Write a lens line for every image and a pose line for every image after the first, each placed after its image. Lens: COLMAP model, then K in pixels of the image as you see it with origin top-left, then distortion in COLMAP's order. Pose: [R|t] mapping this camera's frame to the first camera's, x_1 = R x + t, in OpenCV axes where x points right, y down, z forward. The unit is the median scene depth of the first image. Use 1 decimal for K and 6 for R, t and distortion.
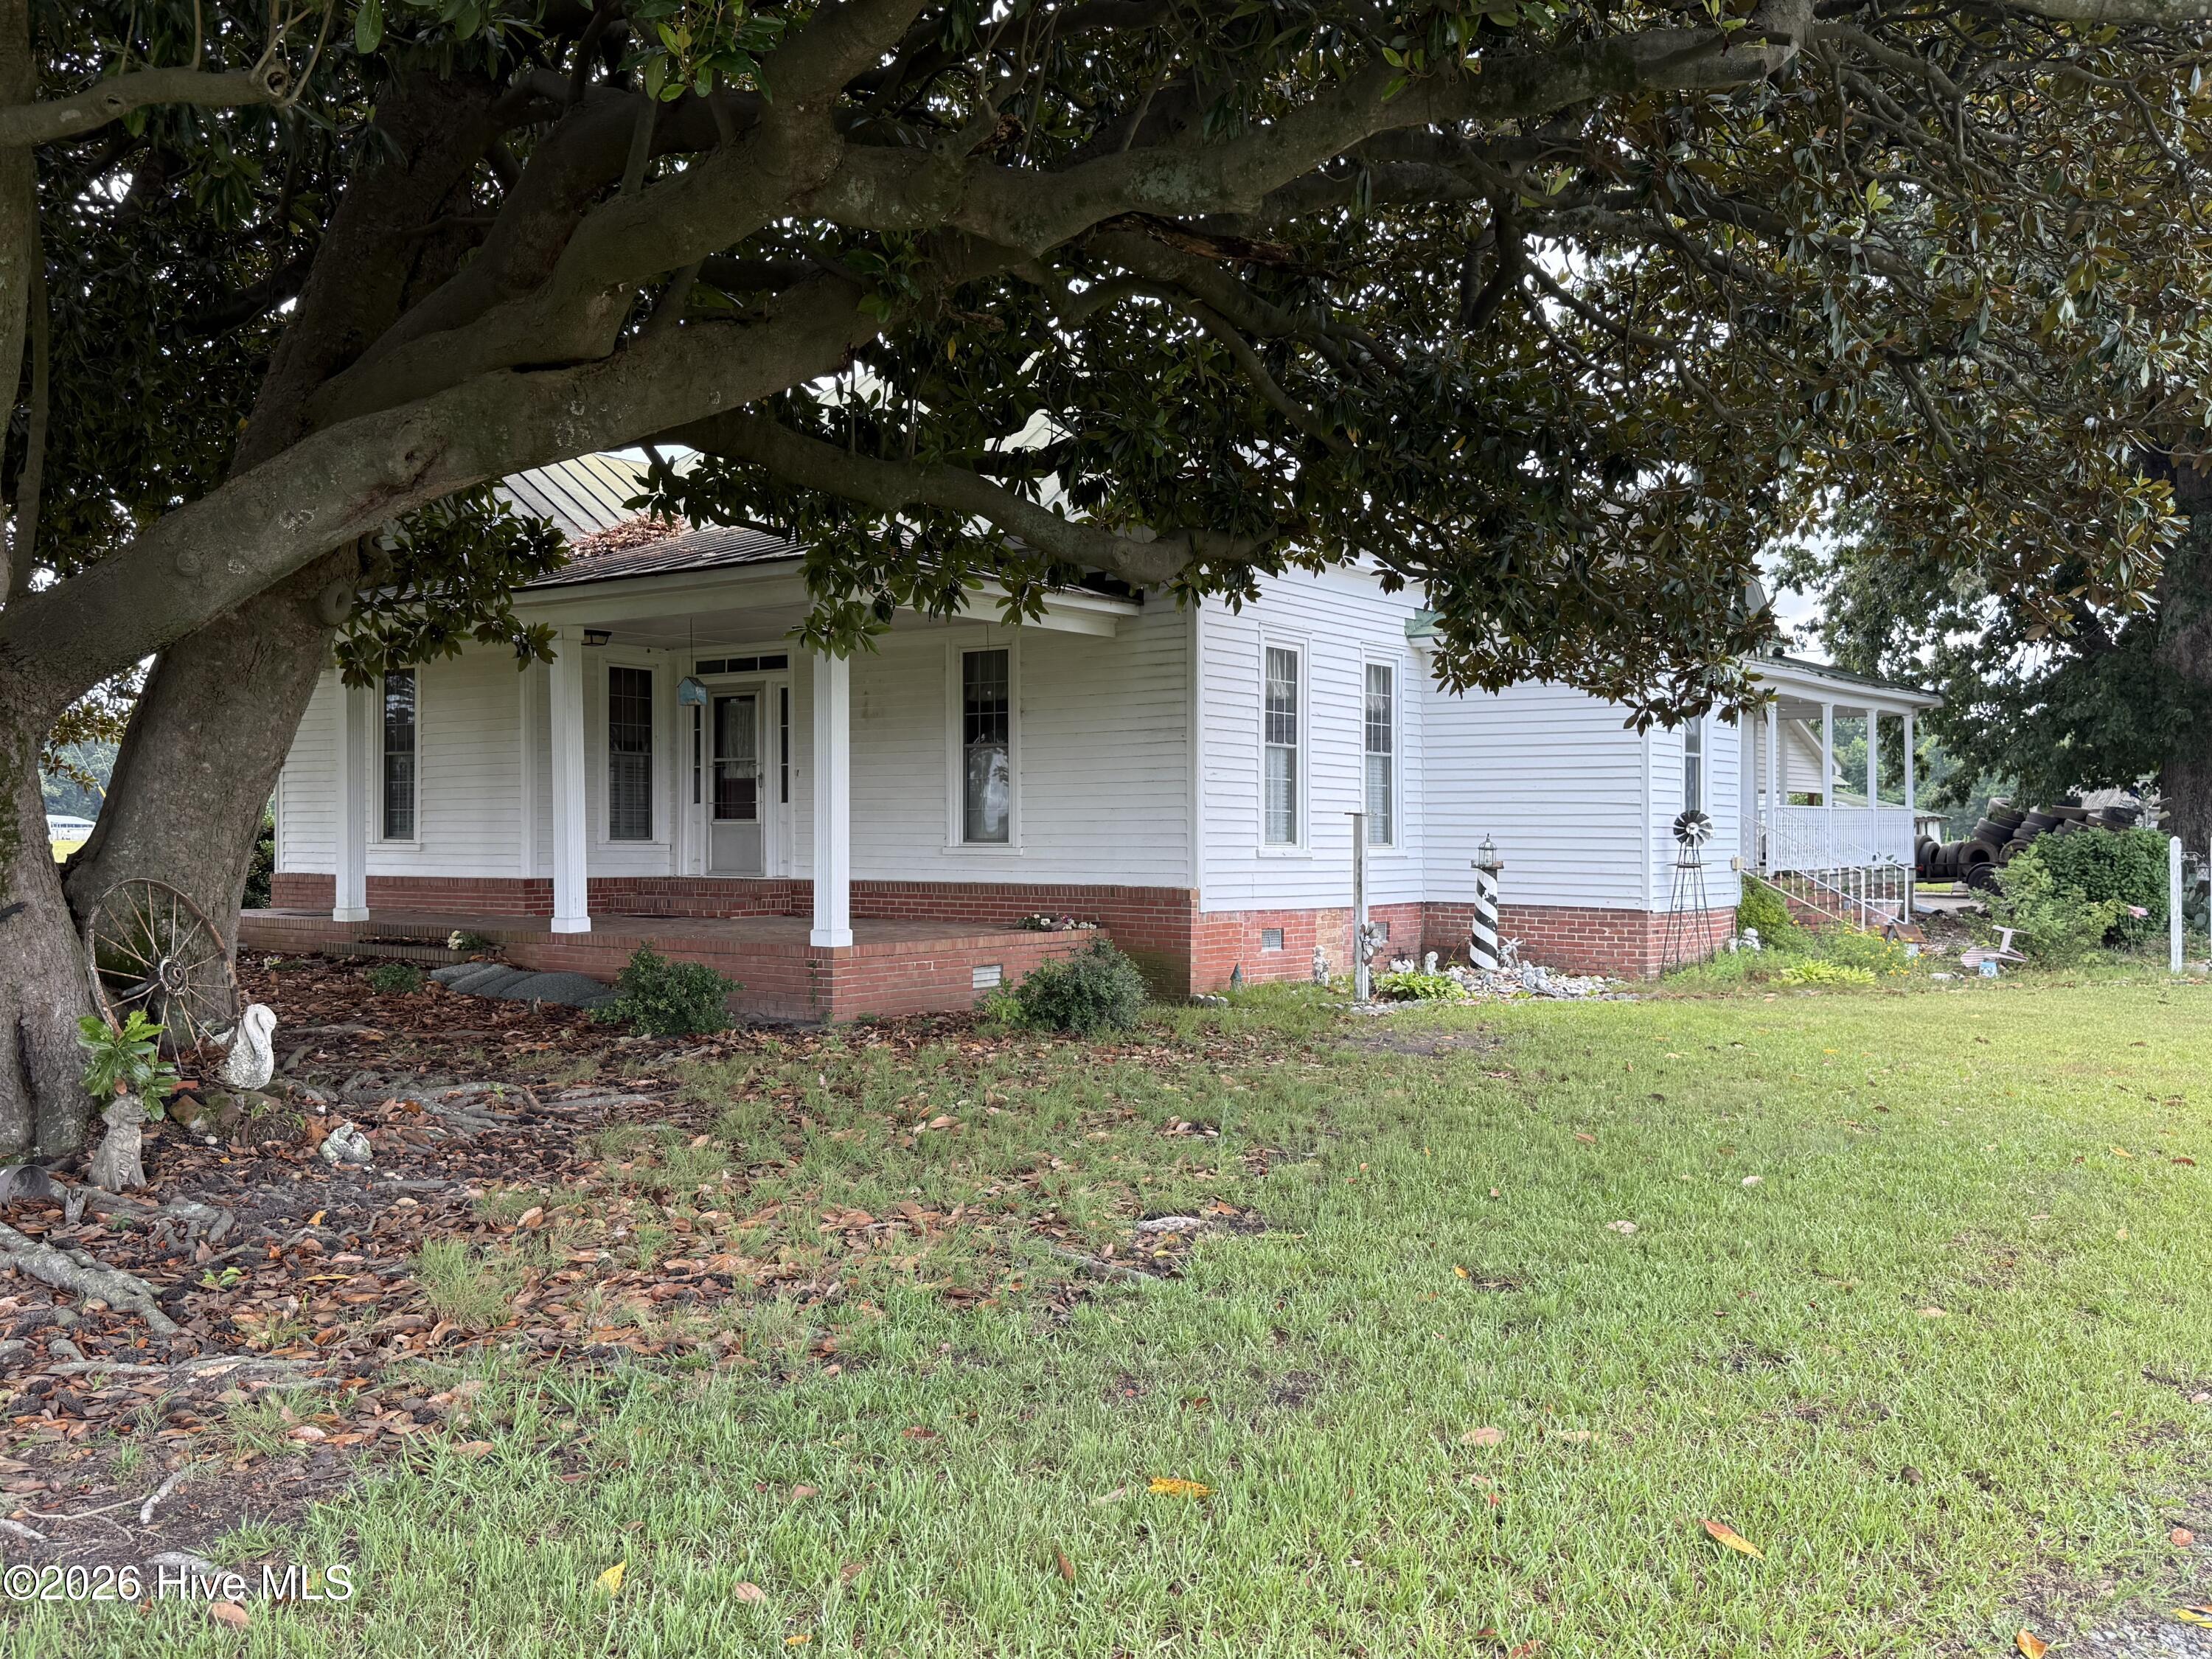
lens RADIAL K [[1885.0, 0, 1117.3], [0, 1885.0, 834.6], [0, 0, 1]] dist [0.079784, -0.020778]
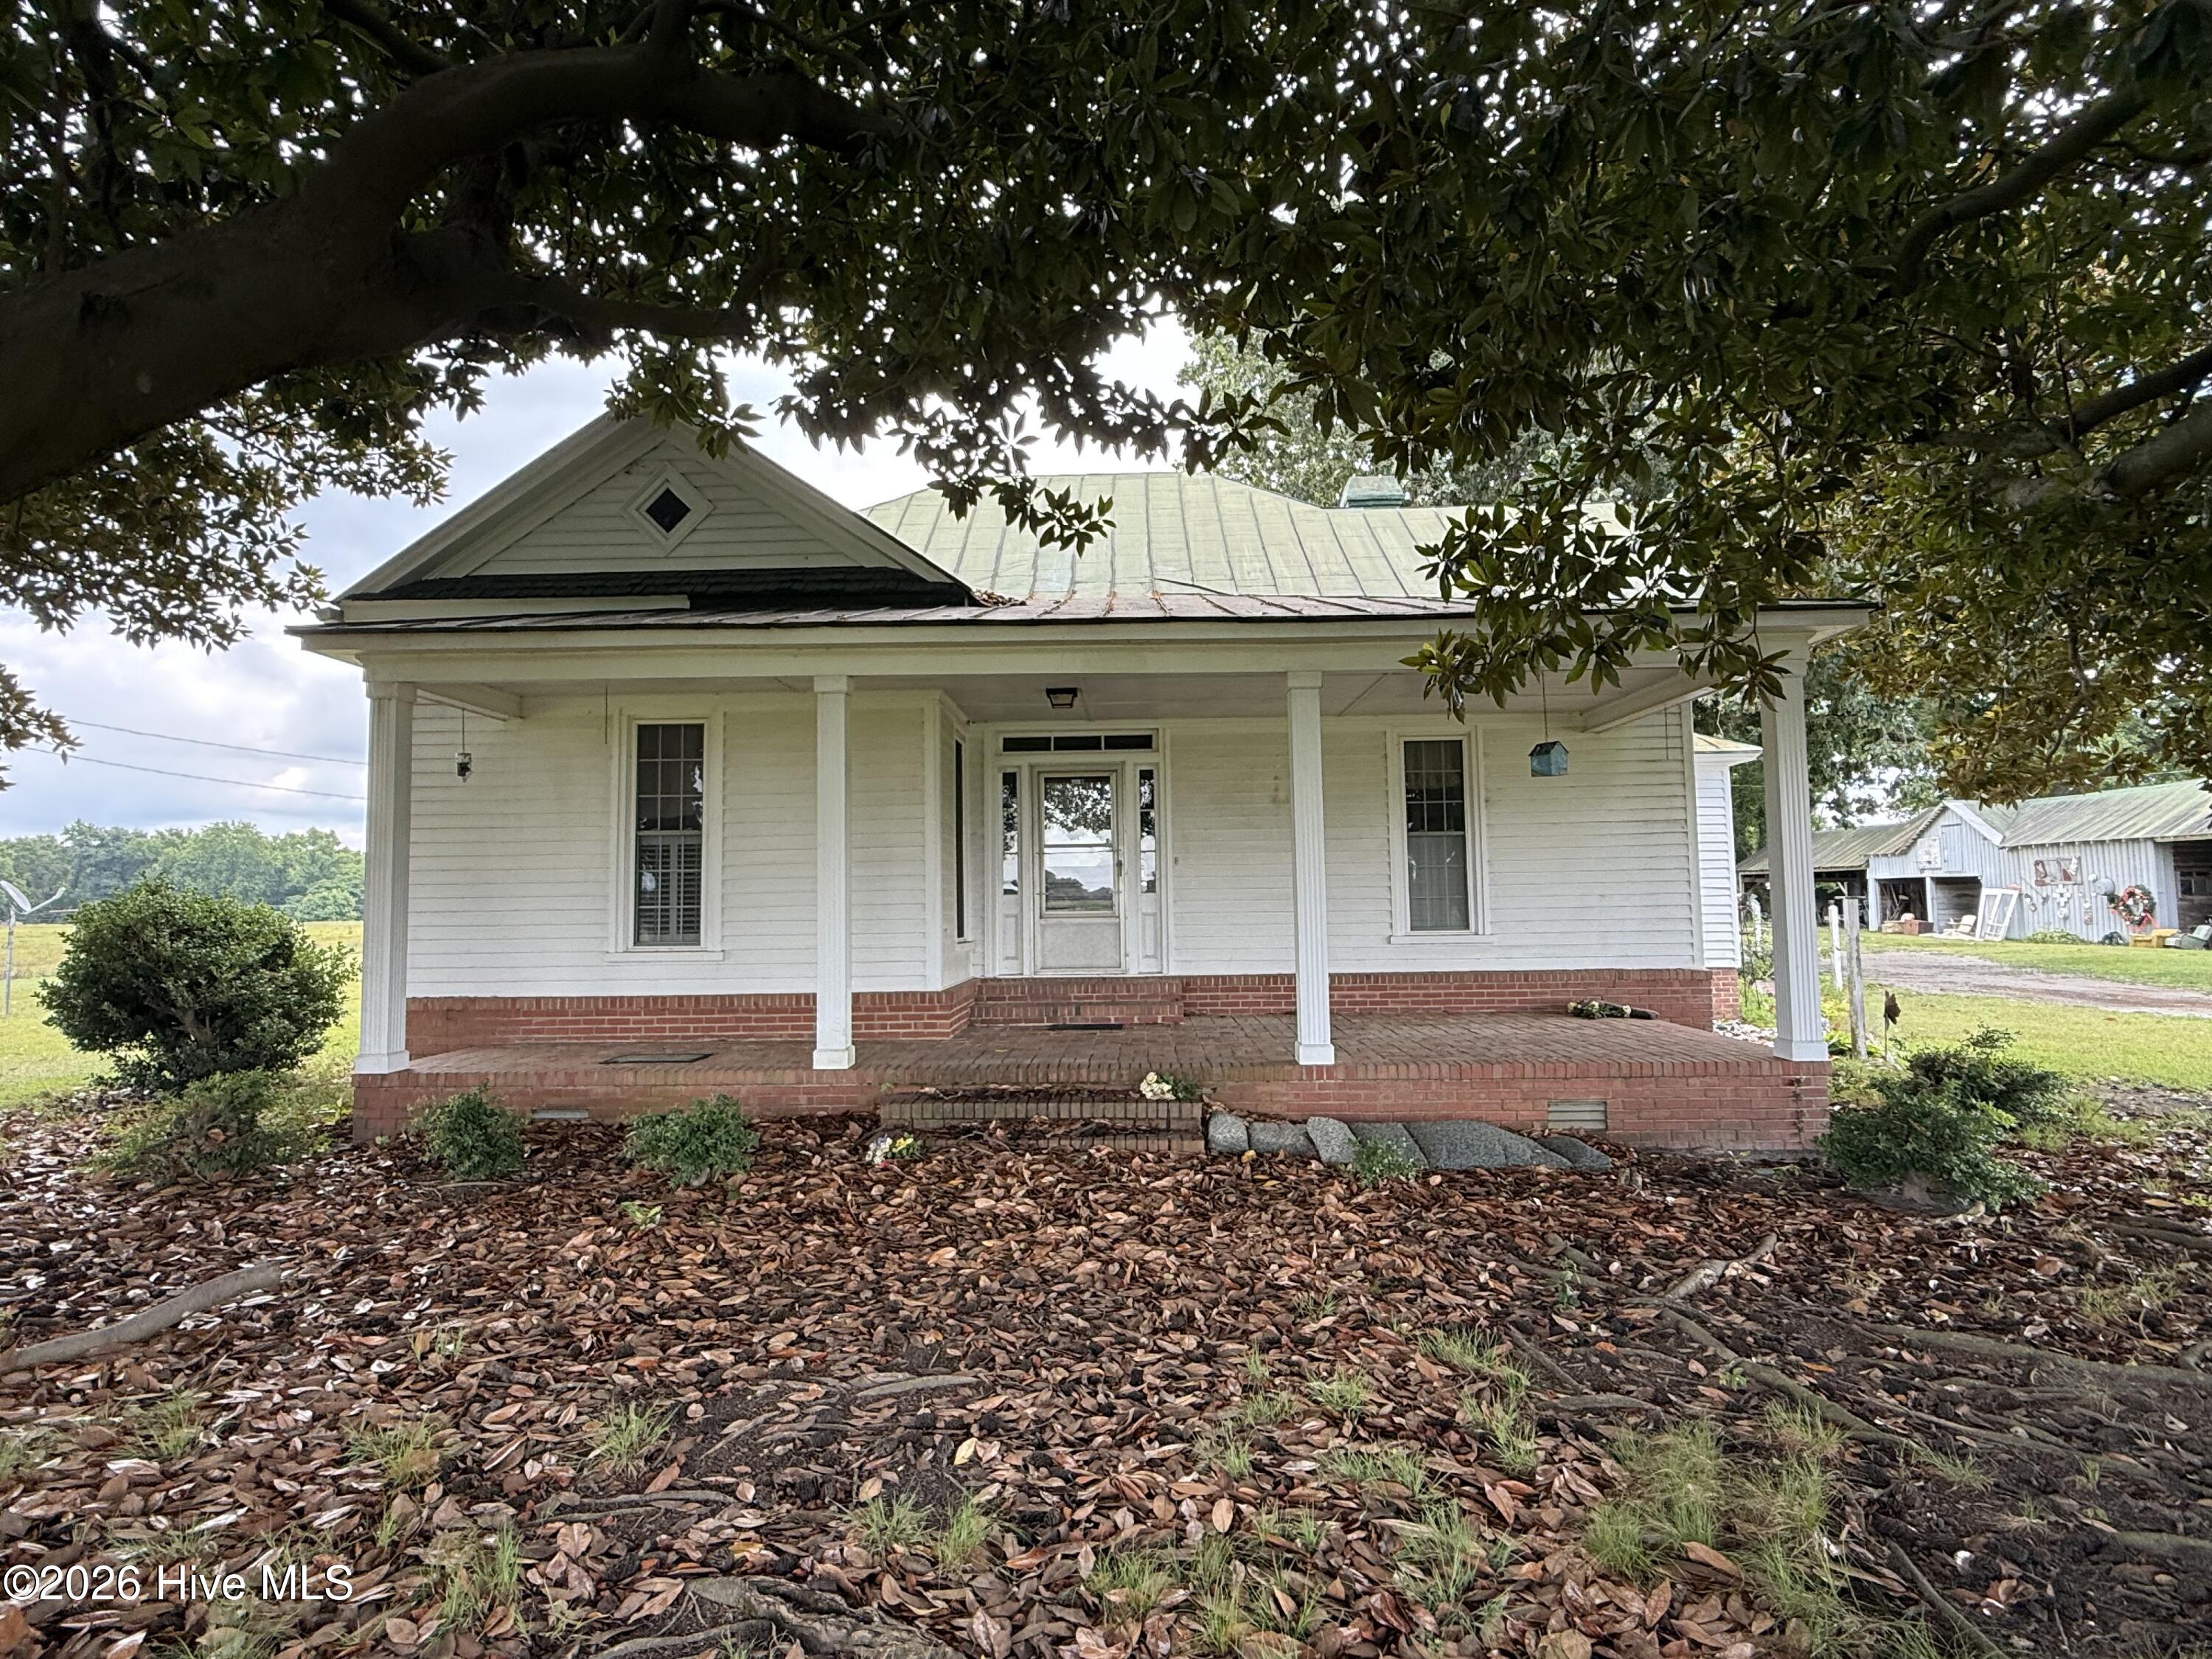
lens RADIAL K [[1168.5, 0, 1102.3], [0, 1168.5, 822.1], [0, 0, 1]] dist [-0.003178, 0.002259]
pose [[0.816266, 0.026512, 0.577067, -0.538030], [0.016053, 0.997520, -0.068534, -0.012717], [-0.577453, 0.065206, 0.813816, 0.555046]]
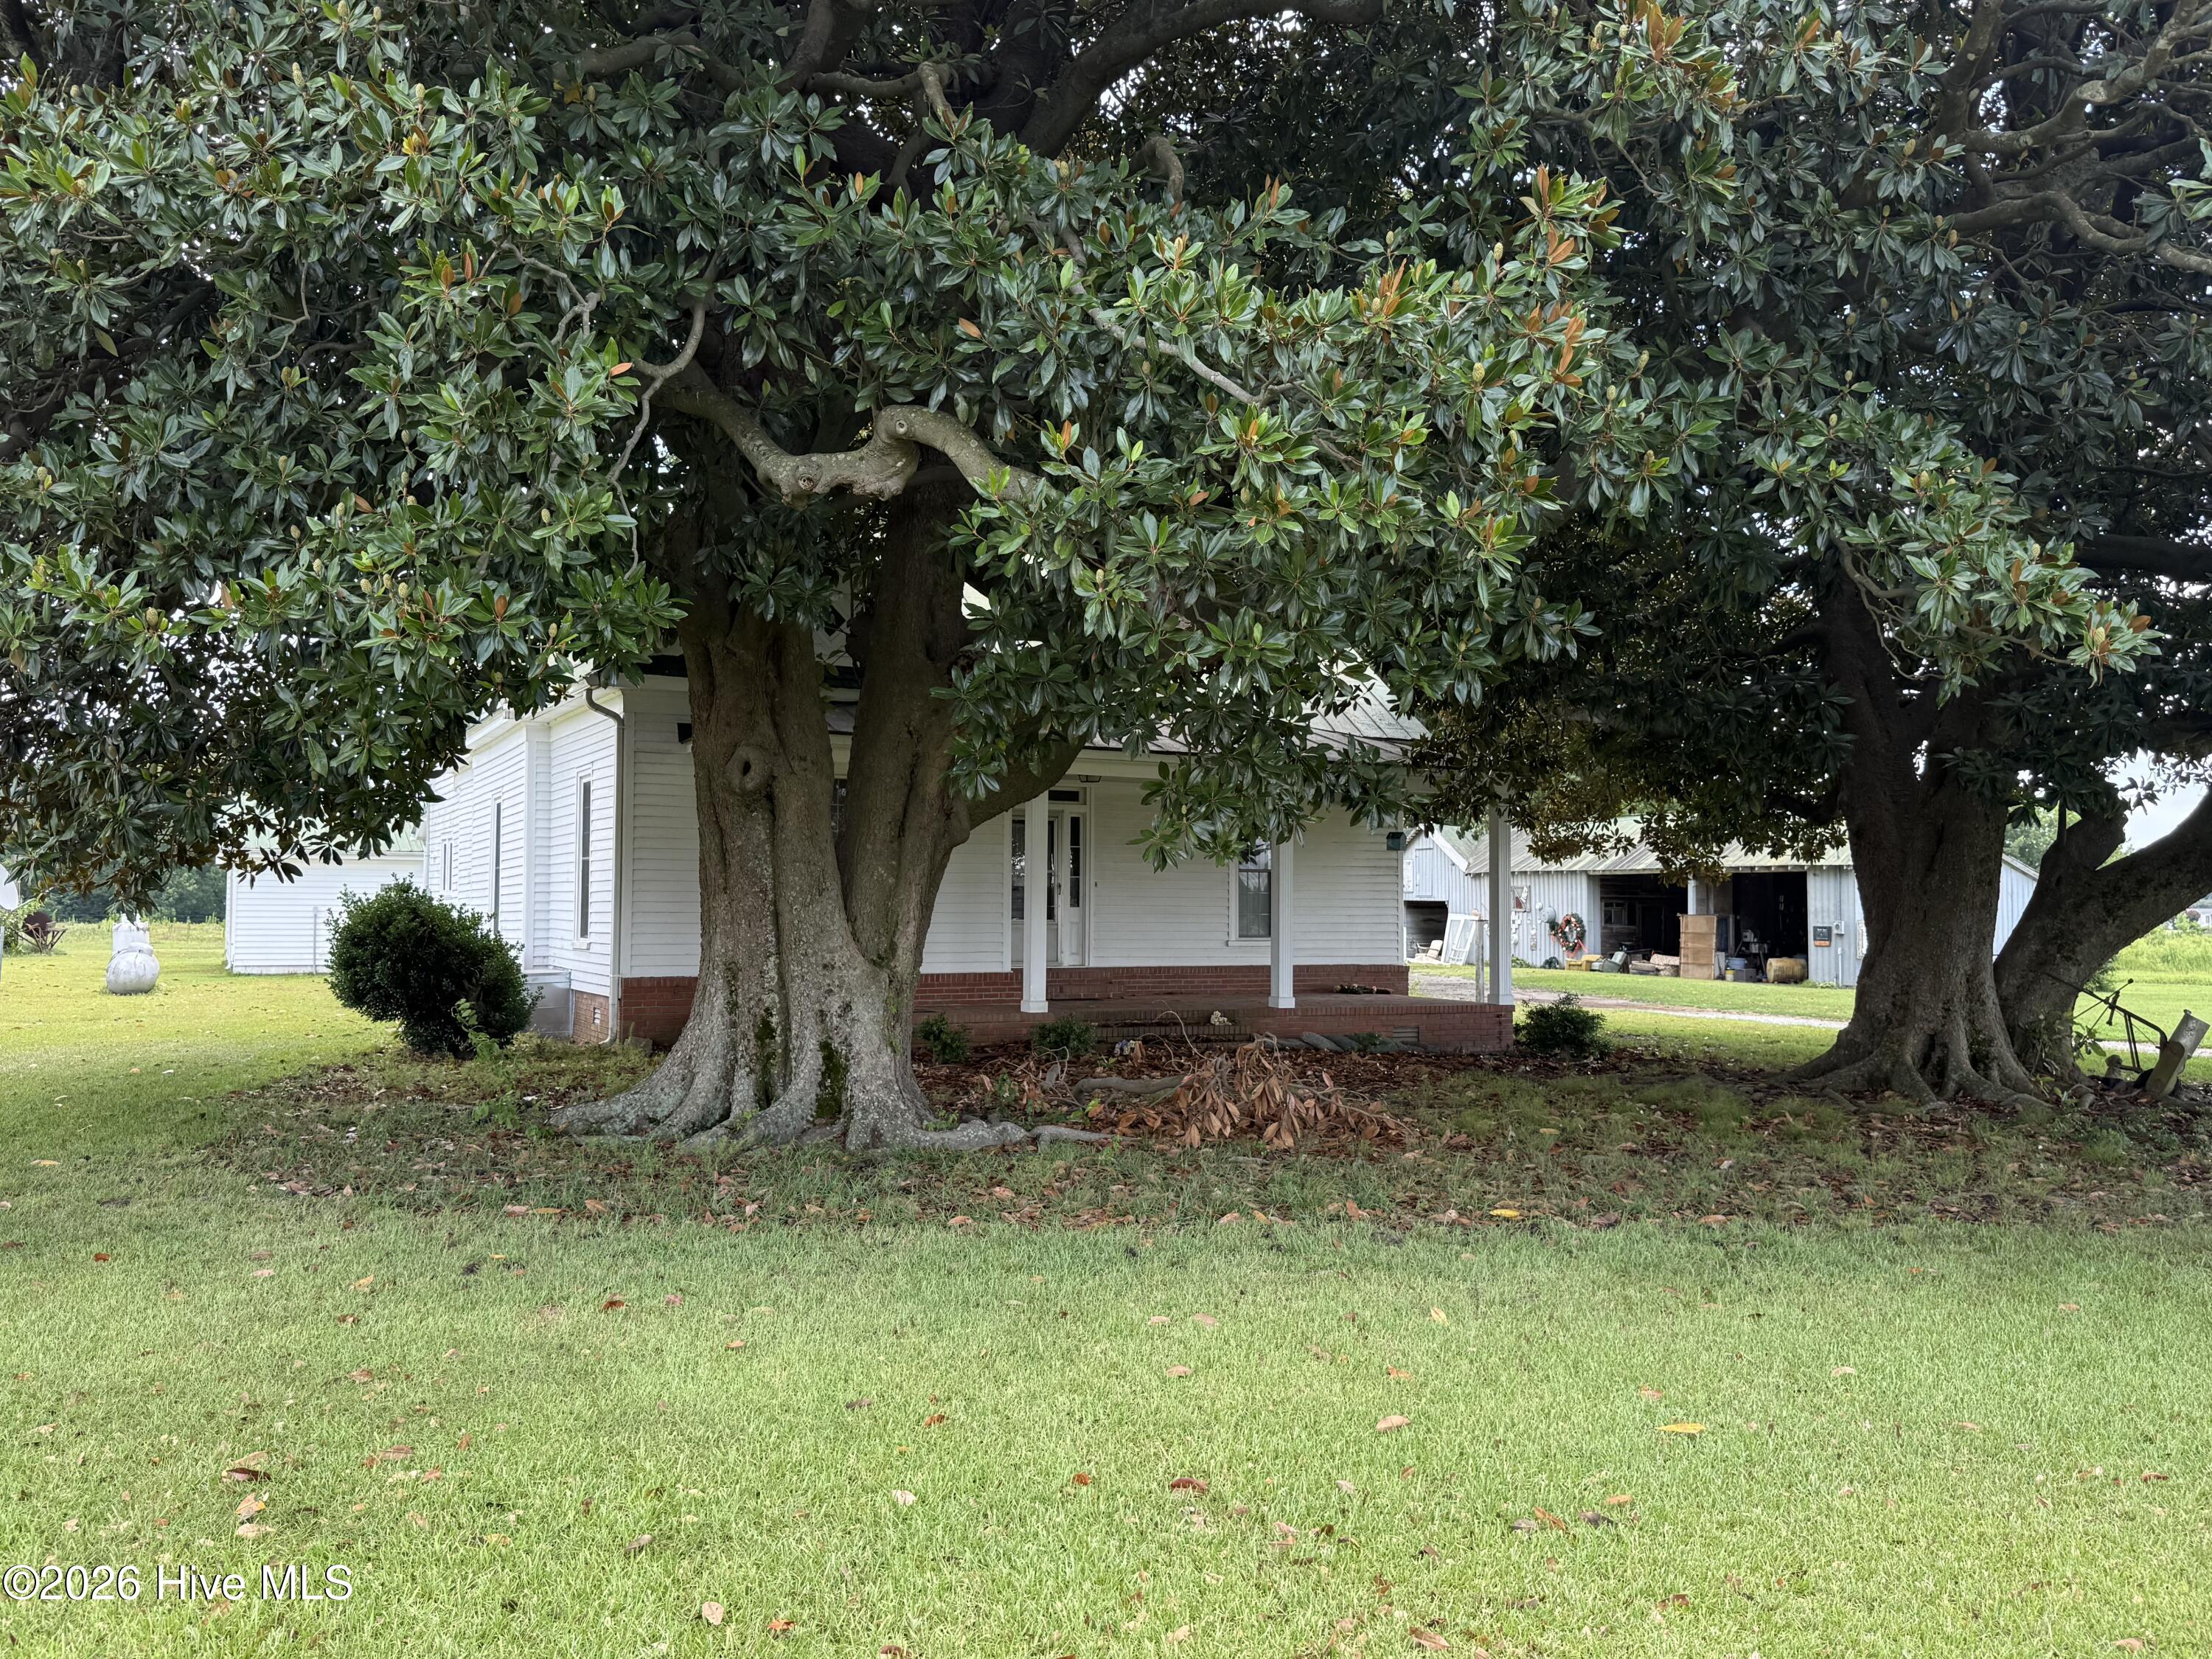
lens RADIAL K [[1797.7, 0, 1095.3], [0, 1797.7, 825.7], [0, 0, 1]] dist [0.117143, -0.107529]
pose [[0.449113, 0.043954, 0.892393, -1.285948], [-0.004020, 0.998879, -0.047176, -0.014998], [-0.893466, 0.017600, 0.448786, 0.451770]]
